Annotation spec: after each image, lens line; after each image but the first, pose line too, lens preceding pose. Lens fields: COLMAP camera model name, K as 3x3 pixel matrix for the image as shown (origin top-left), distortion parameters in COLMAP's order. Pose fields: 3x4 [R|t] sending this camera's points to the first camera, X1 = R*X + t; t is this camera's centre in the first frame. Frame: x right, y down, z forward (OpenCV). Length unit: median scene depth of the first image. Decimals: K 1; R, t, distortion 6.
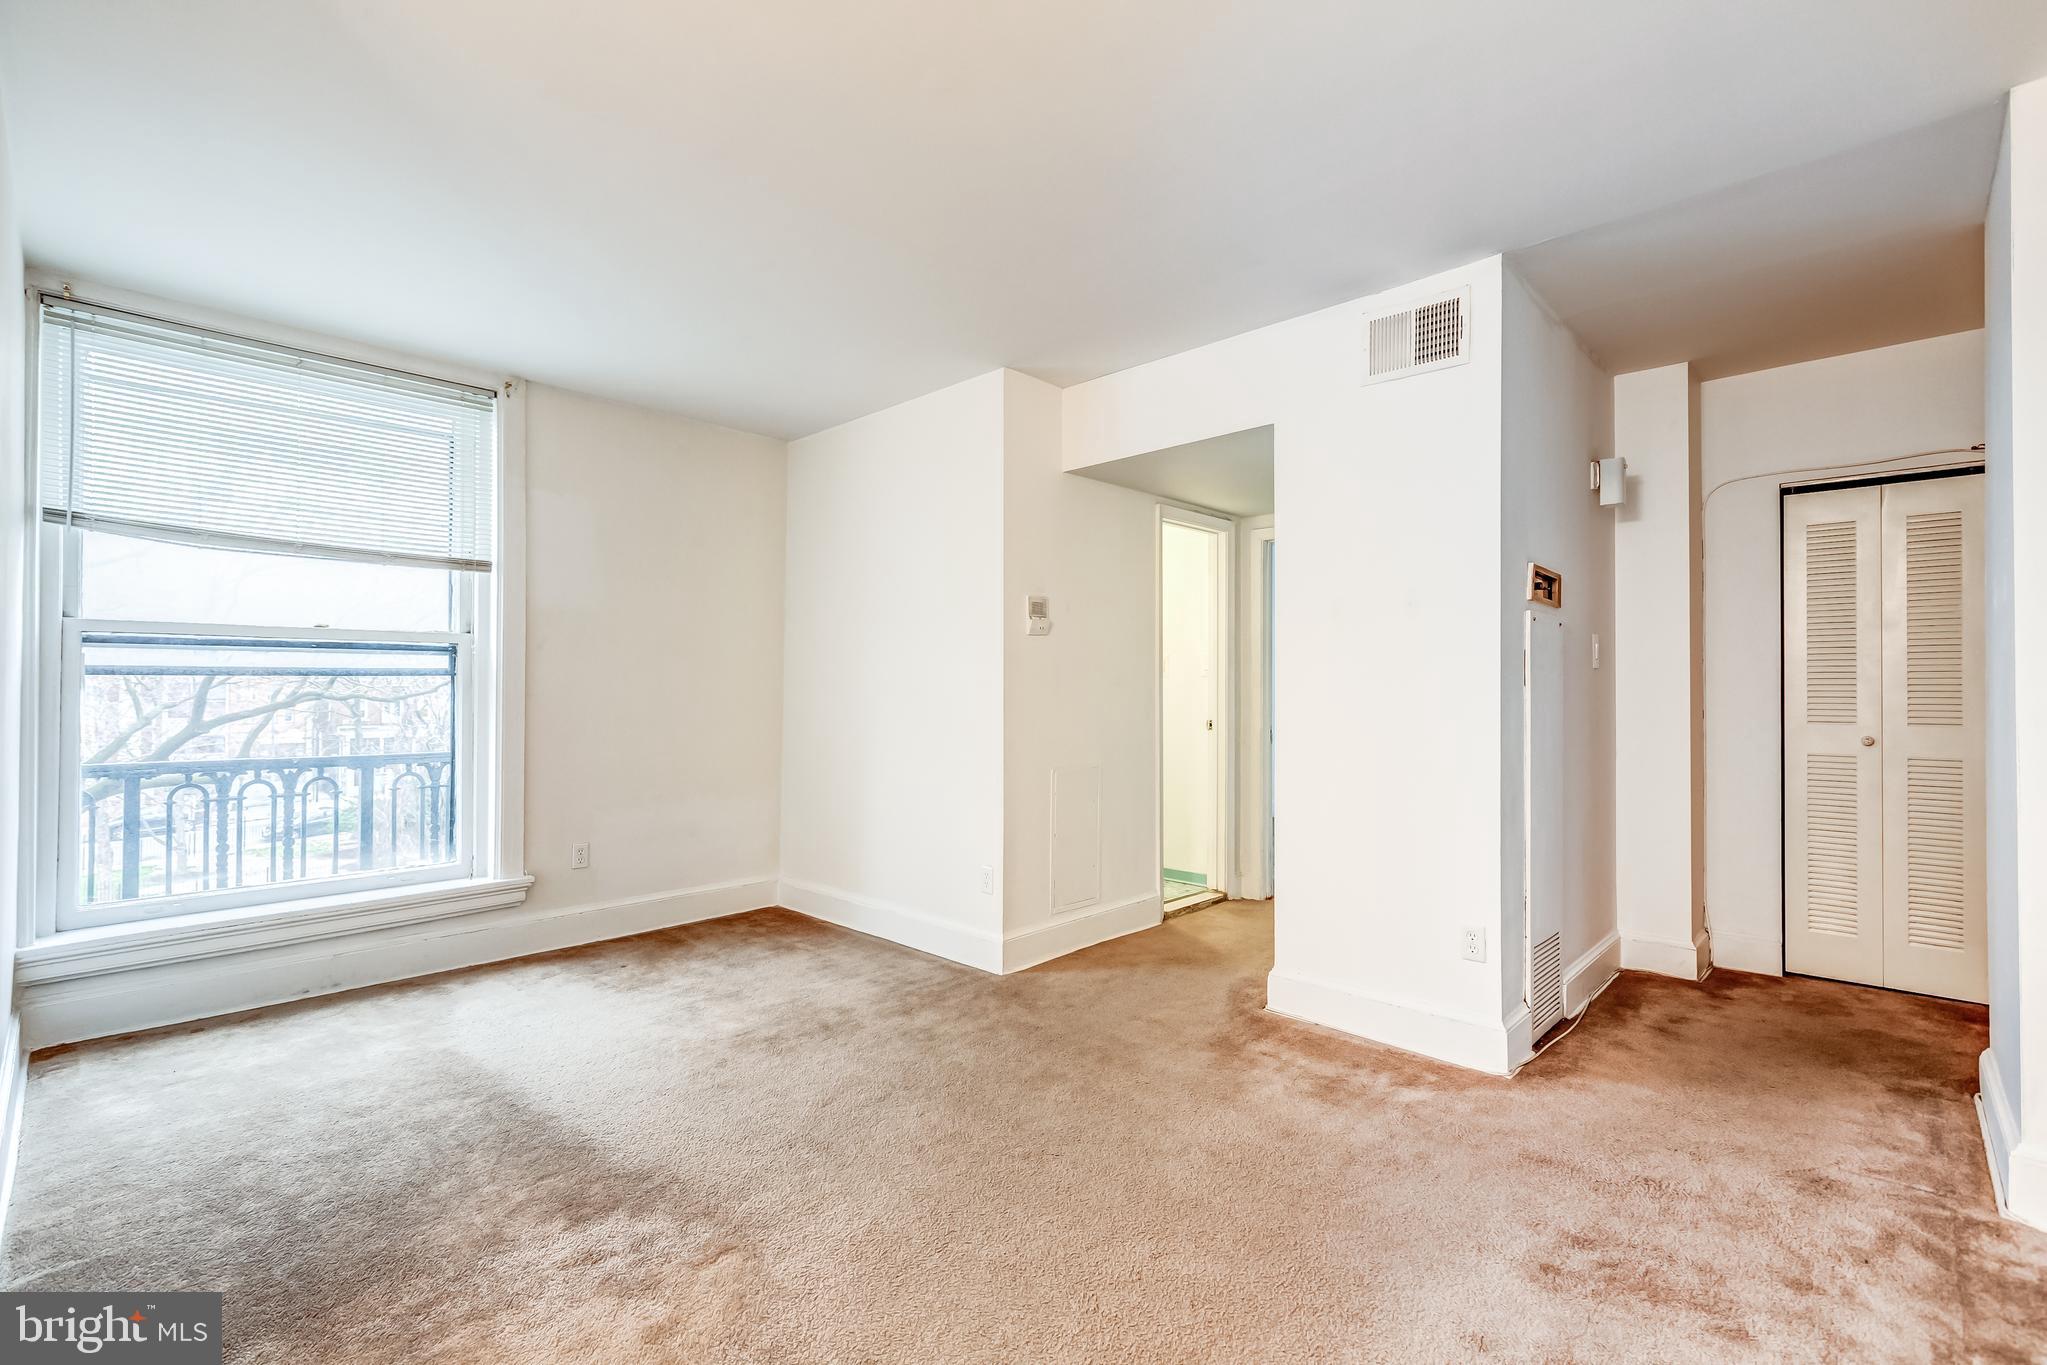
lens RADIAL K [[908.4, 0, 1028.1], [0, 908.4, 685.5], [0, 0, 1]] dist [0.002961, -0.000278]
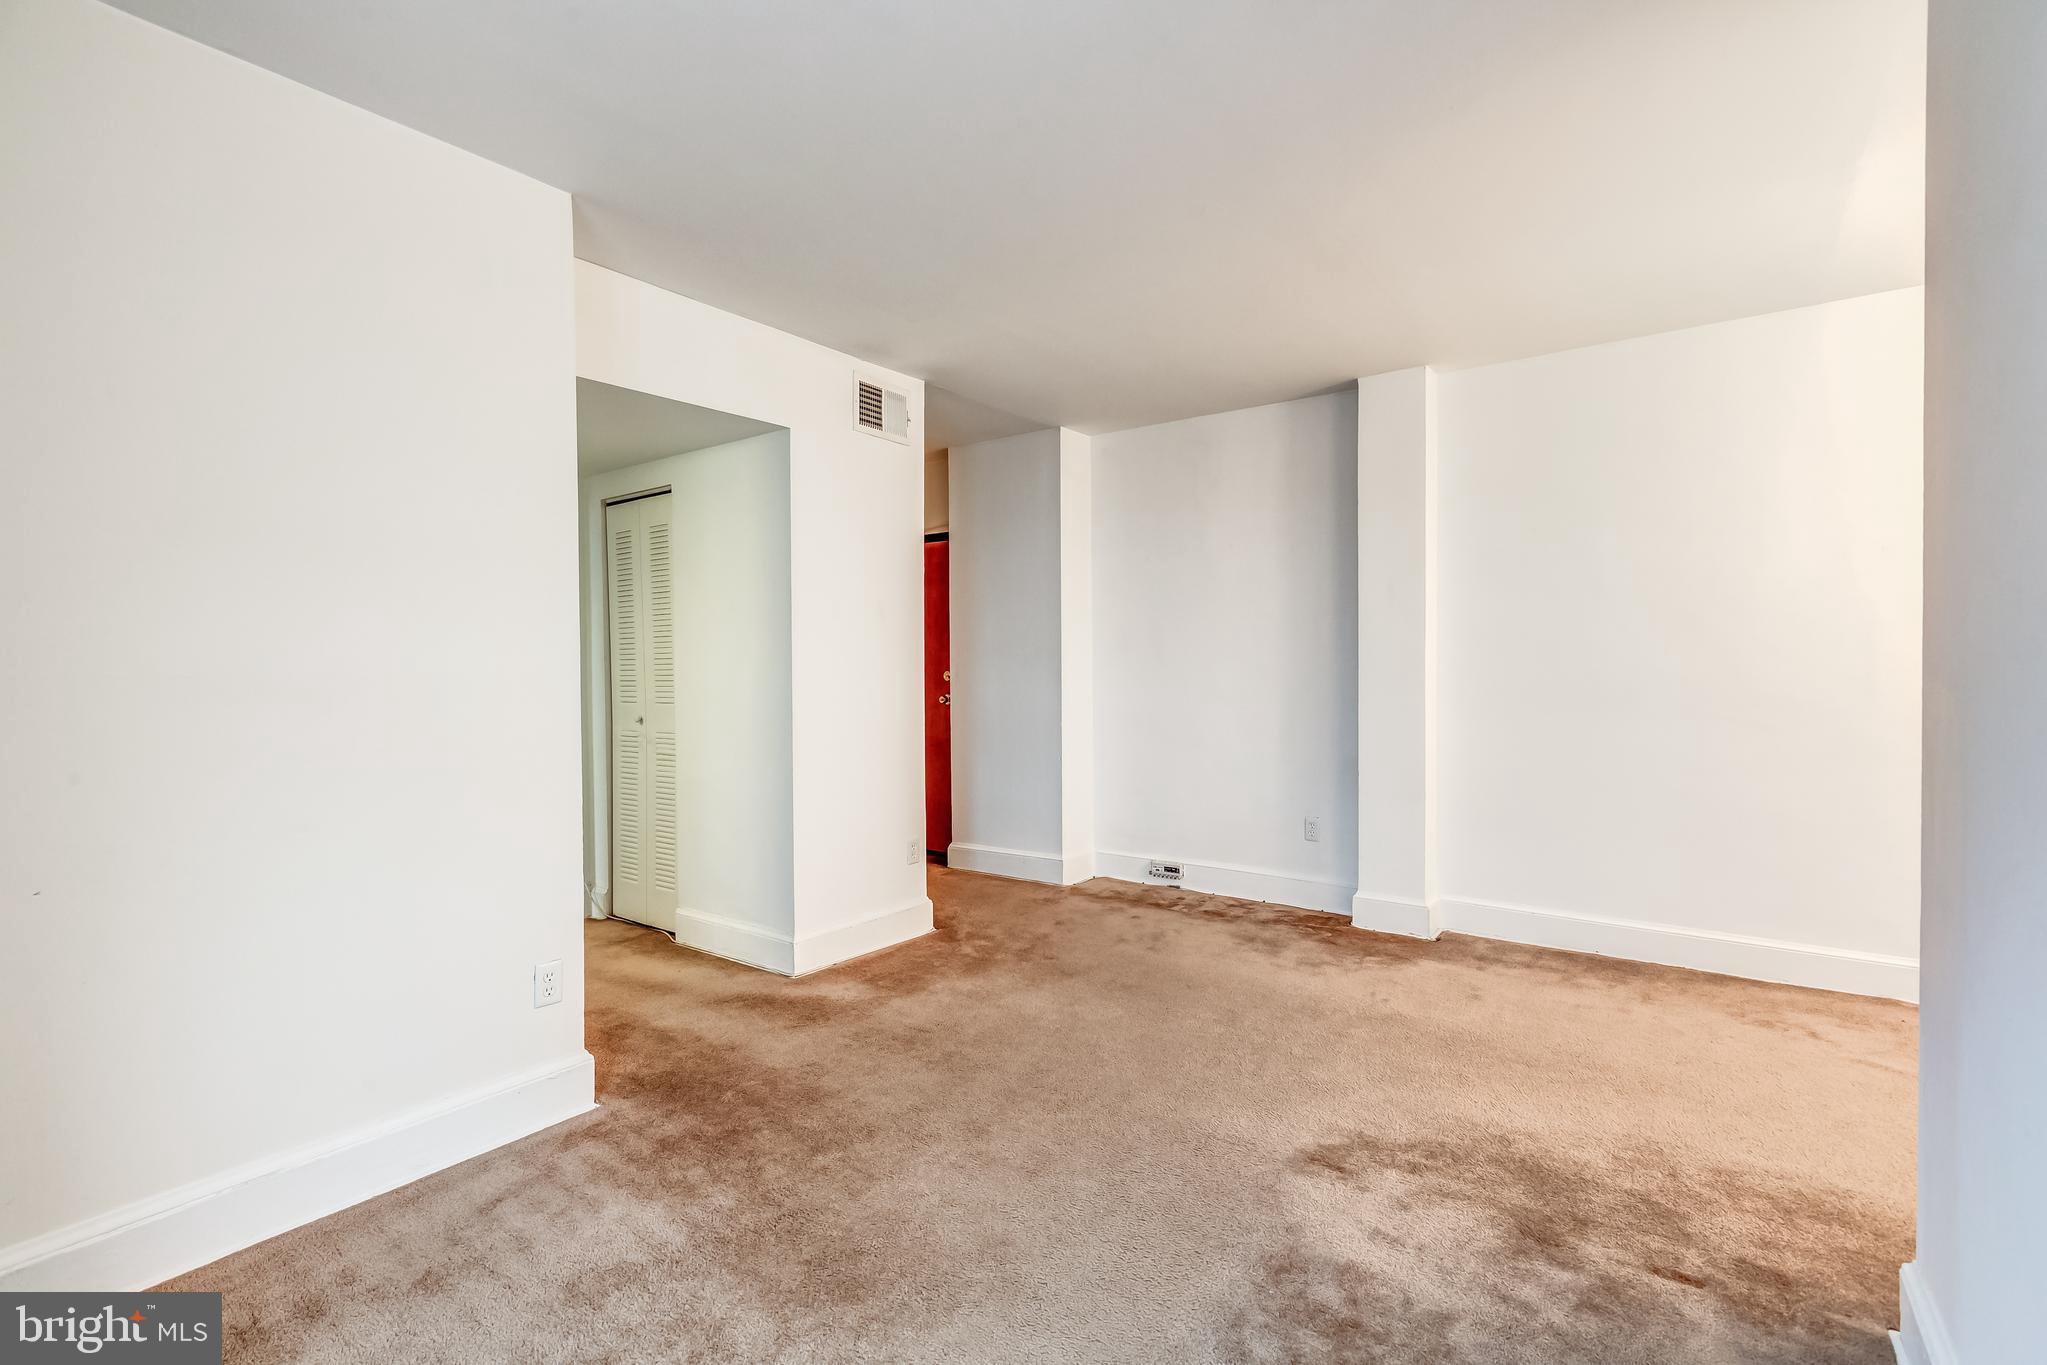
lens RADIAL K [[908.4, 0, 1018.7], [0, 908.4, 681.1], [0, 0, 1]] dist [0.002961, -0.000278]
pose [[-0.116294, -0.016484, 0.993078, -0.901692], [0.008307, 0.999811, 0.017569, -0.008657], [-0.993180, 0.010293, -0.116135, 0.950036]]
